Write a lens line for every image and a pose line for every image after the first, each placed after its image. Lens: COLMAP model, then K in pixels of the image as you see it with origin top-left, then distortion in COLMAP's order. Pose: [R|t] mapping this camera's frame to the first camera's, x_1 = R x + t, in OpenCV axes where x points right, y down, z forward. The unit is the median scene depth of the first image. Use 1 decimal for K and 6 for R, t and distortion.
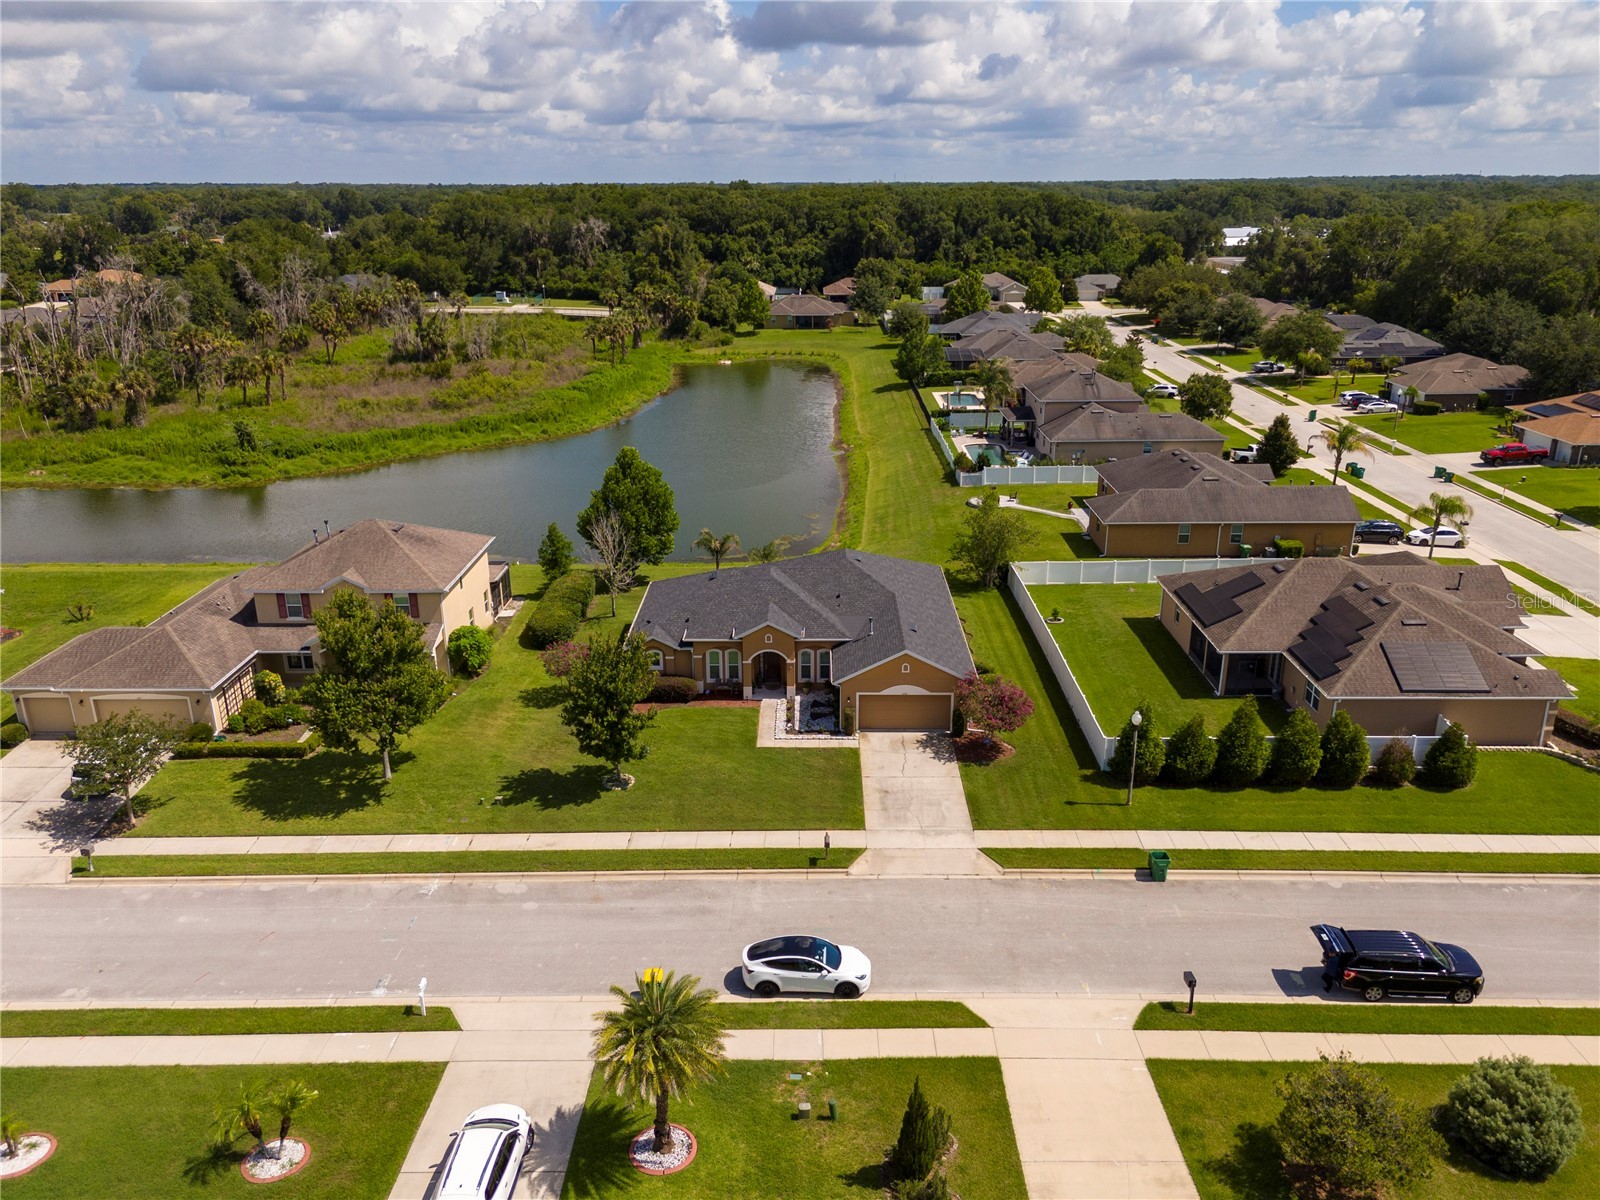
lens RADIAL K [[1181.5, 0, 800.0], [0, 1181.5, 600.0], [0, 0, 1]] dist [0.061702, -0.056314]
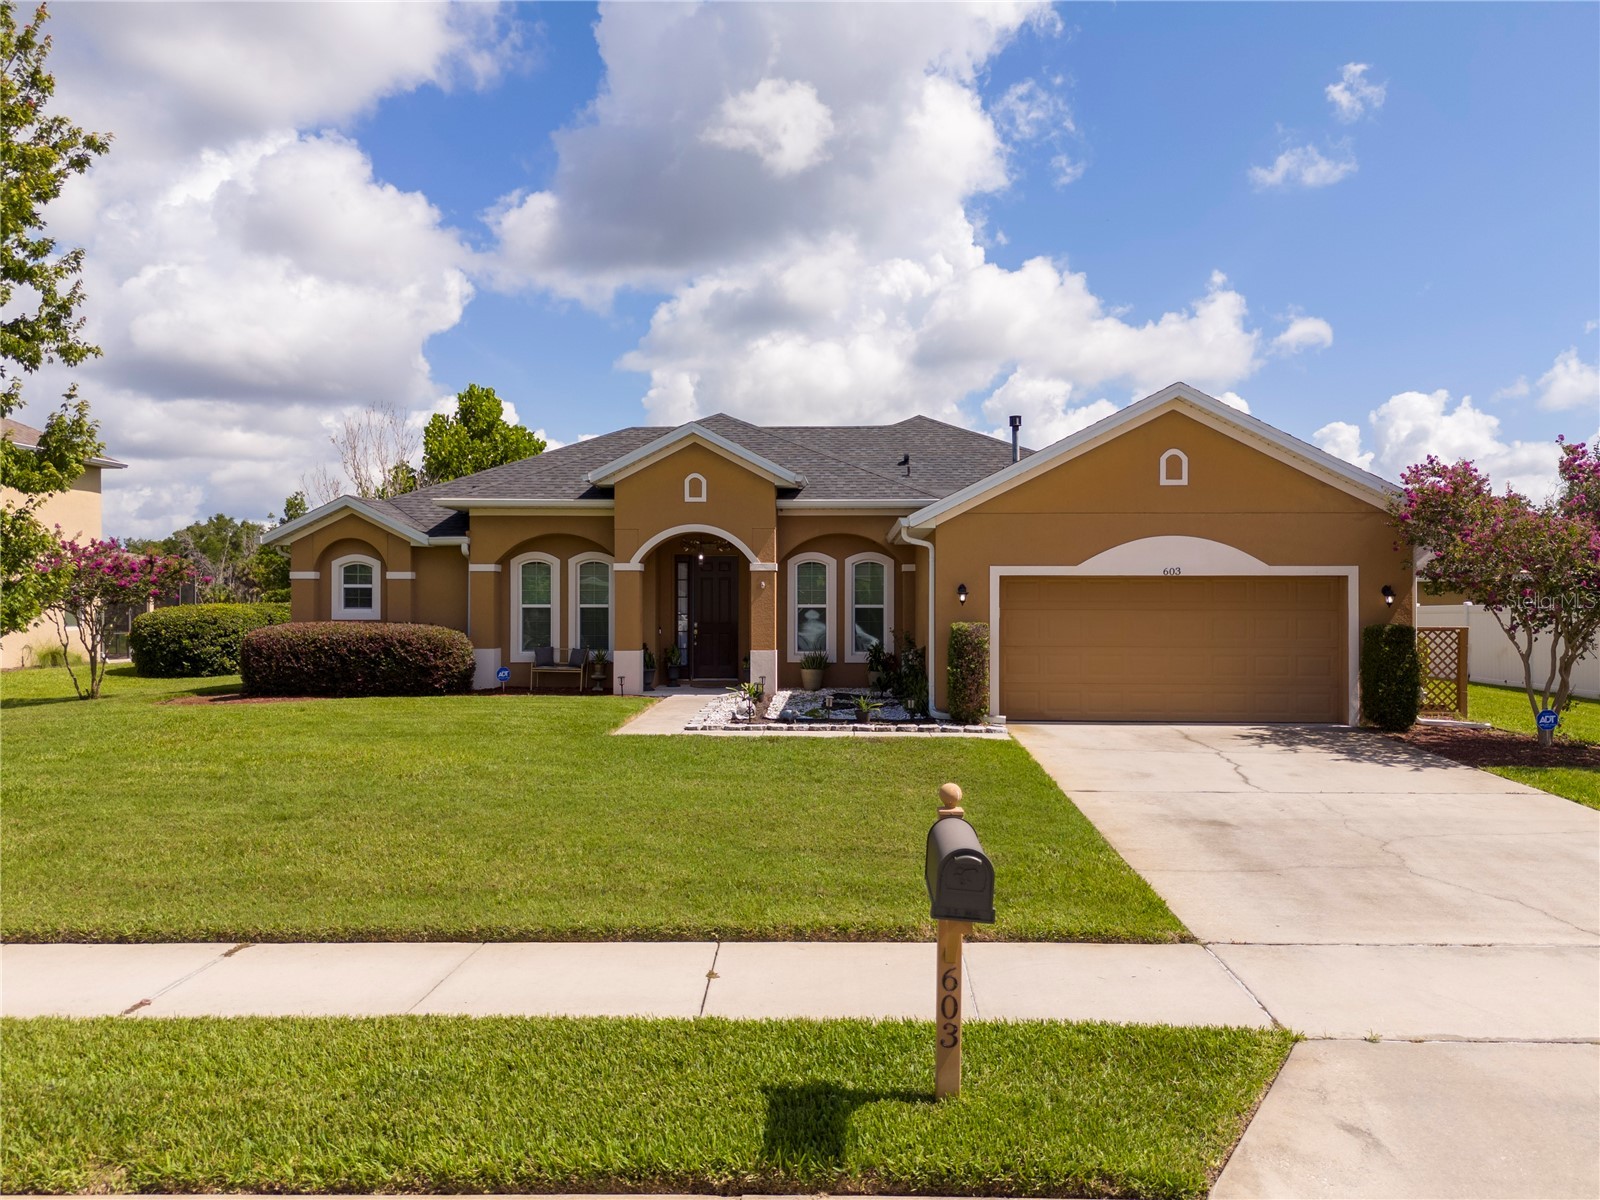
lens RADIAL K [[1182.8, 0, 804.9], [0, 1182.8, 600.3], [0, 0, 1]] dist [0.018397, -0.001815]
pose [[0.999779, 0.006926, -0.019852, 0.009552], [-0.013141, 0.942892, -0.332839, 0.163436], [0.016413, 0.333026, 0.942775, 0.687813]]
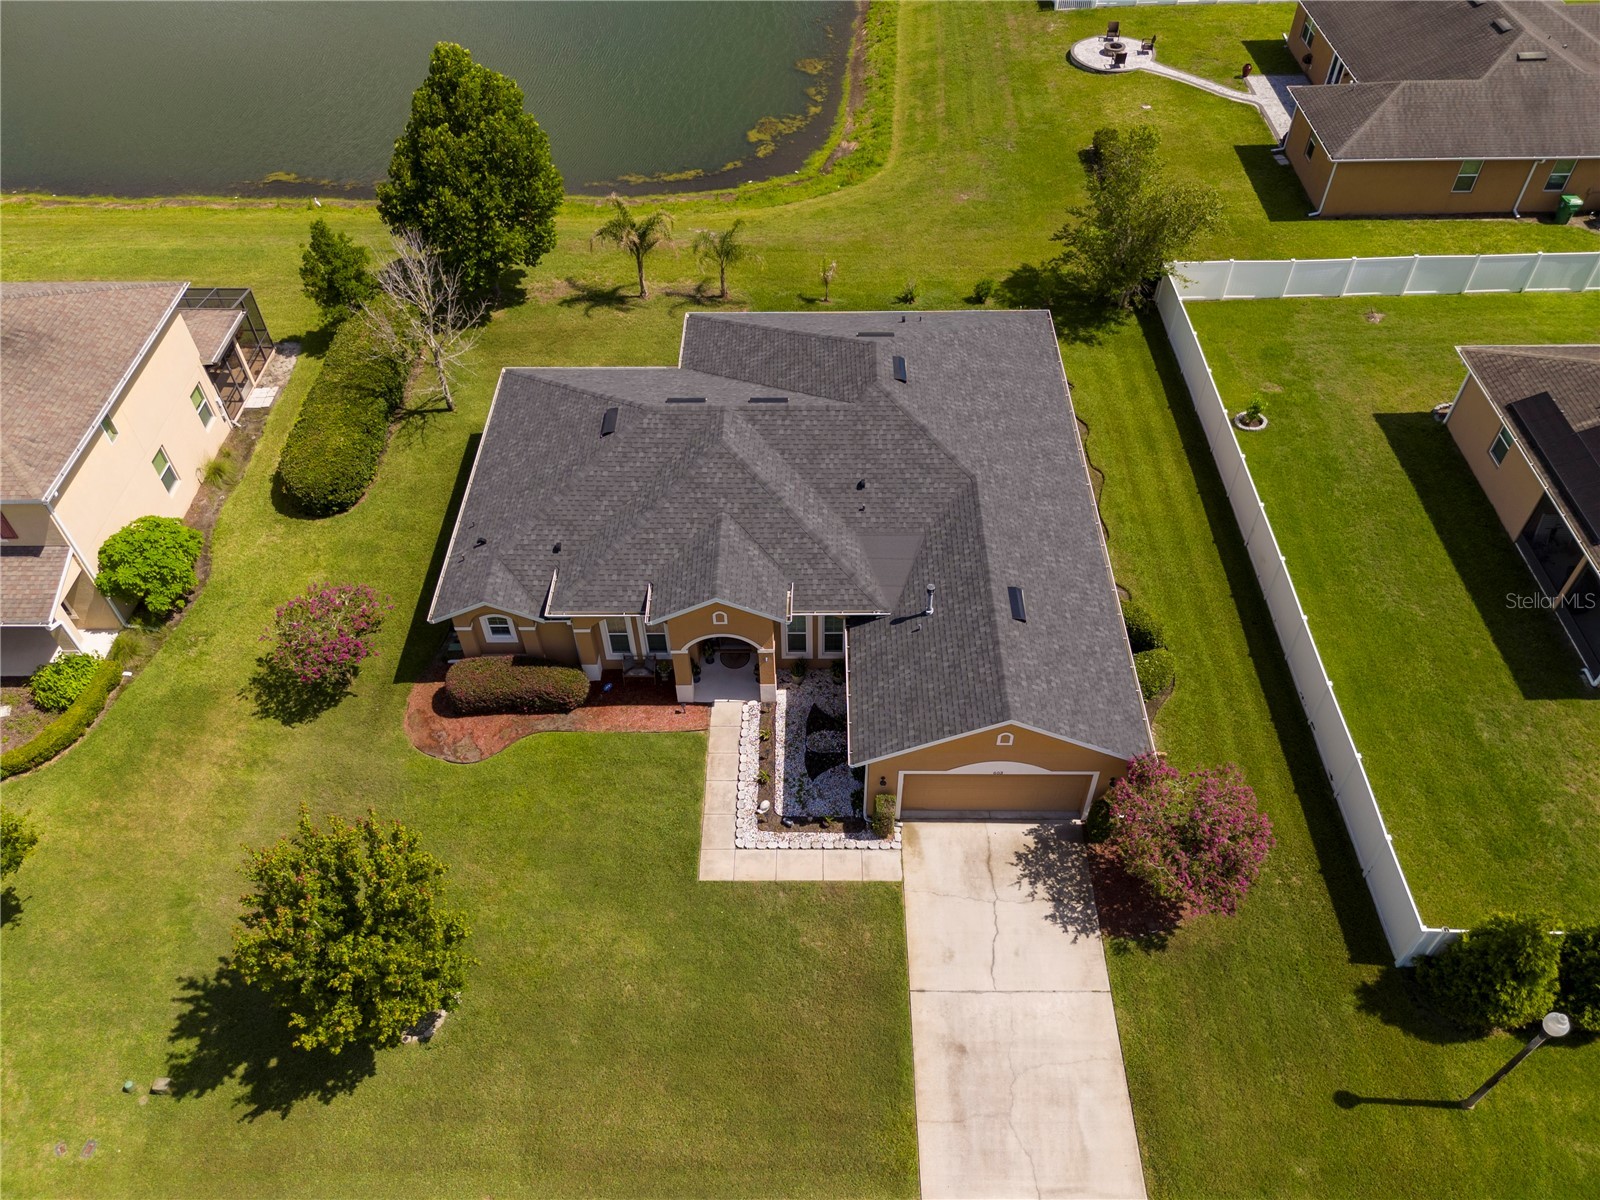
lens RADIAL K [[1175.5, 0, 799.8], [0, 1175.5, 596.0], [0, 0, 1]] dist [0.044620, -0.040093]
pose [[0.999978, -0.006409, -0.001576, 0.007238], [0.006406, 0.885034, 0.465481, -0.196376], [-0.001588, -0.465481, 0.885056, 0.556877]]
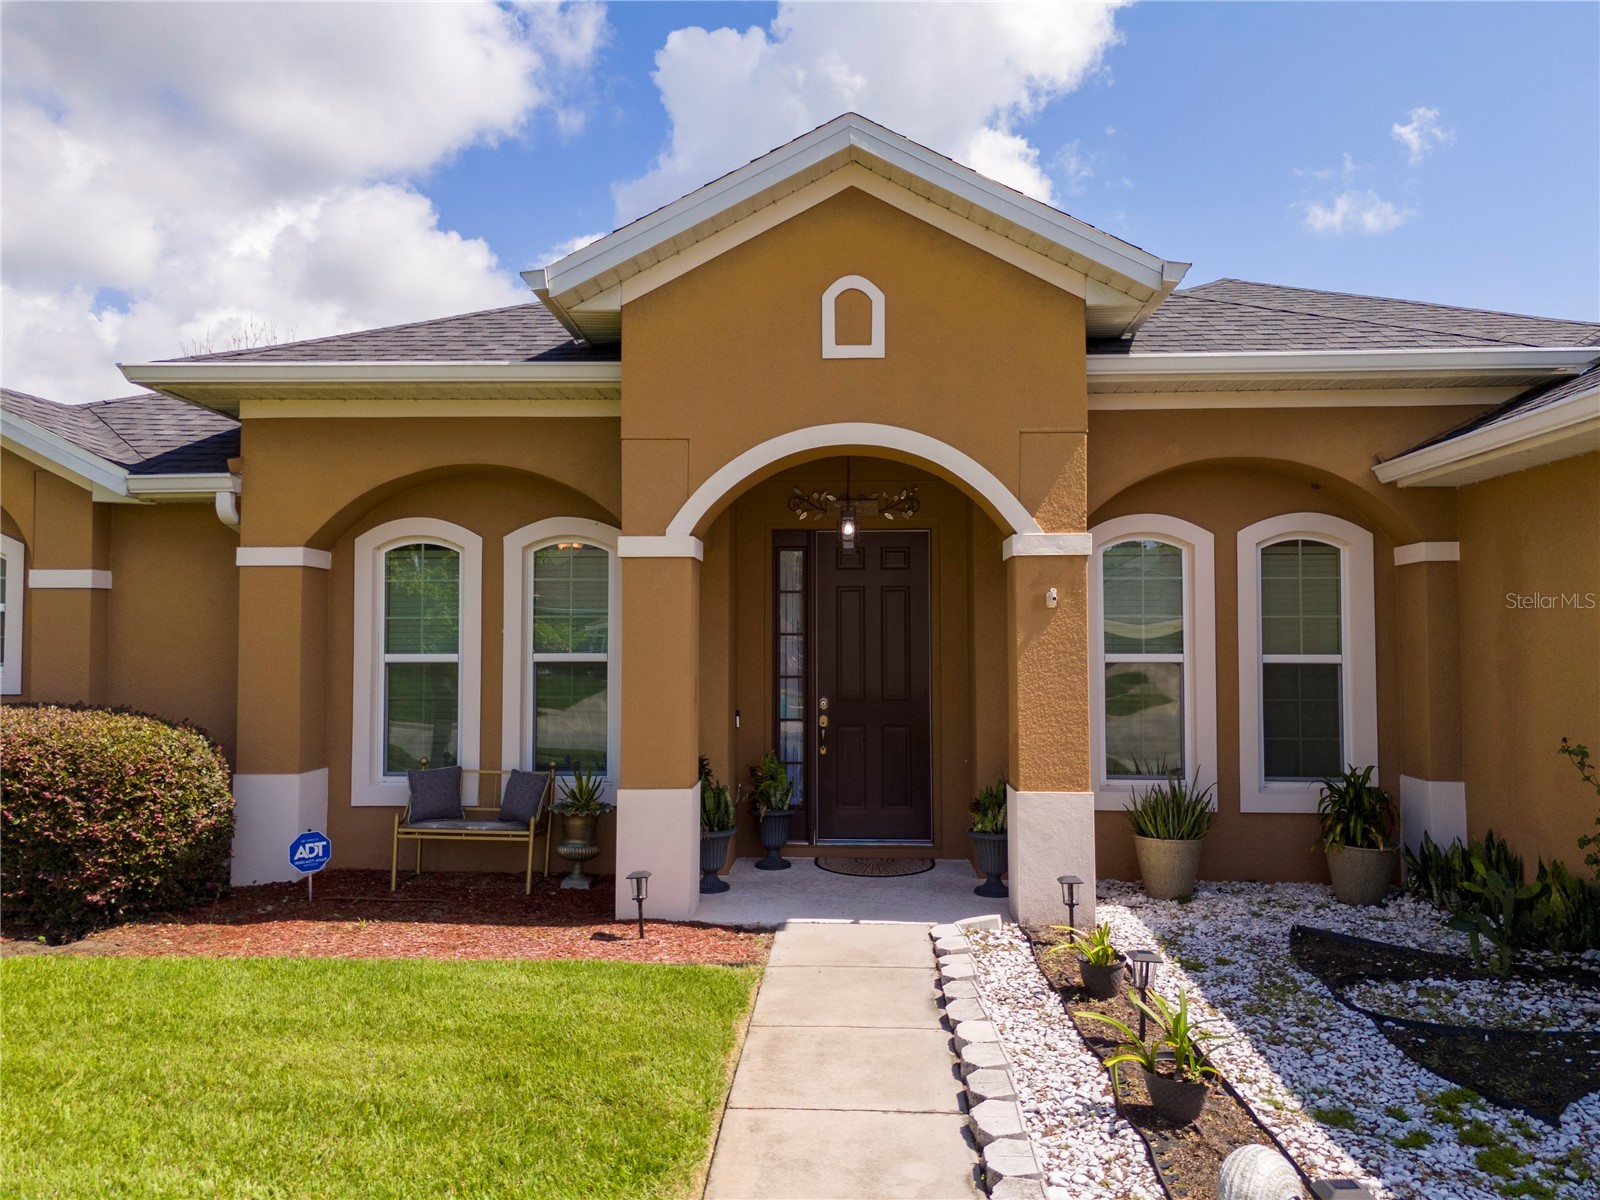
lens RADIAL K [[1175.5, 0, 799.8], [0, 1175.5, 596.0], [0, 0, 1]] dist [0.044620, -0.040093]
pose [[0.999091, 0.003877, -0.042453, -0.025972], [-0.019195, 0.930108, -0.366784, 0.095106], [0.038064, 0.367266, 0.929337, 0.880898]]
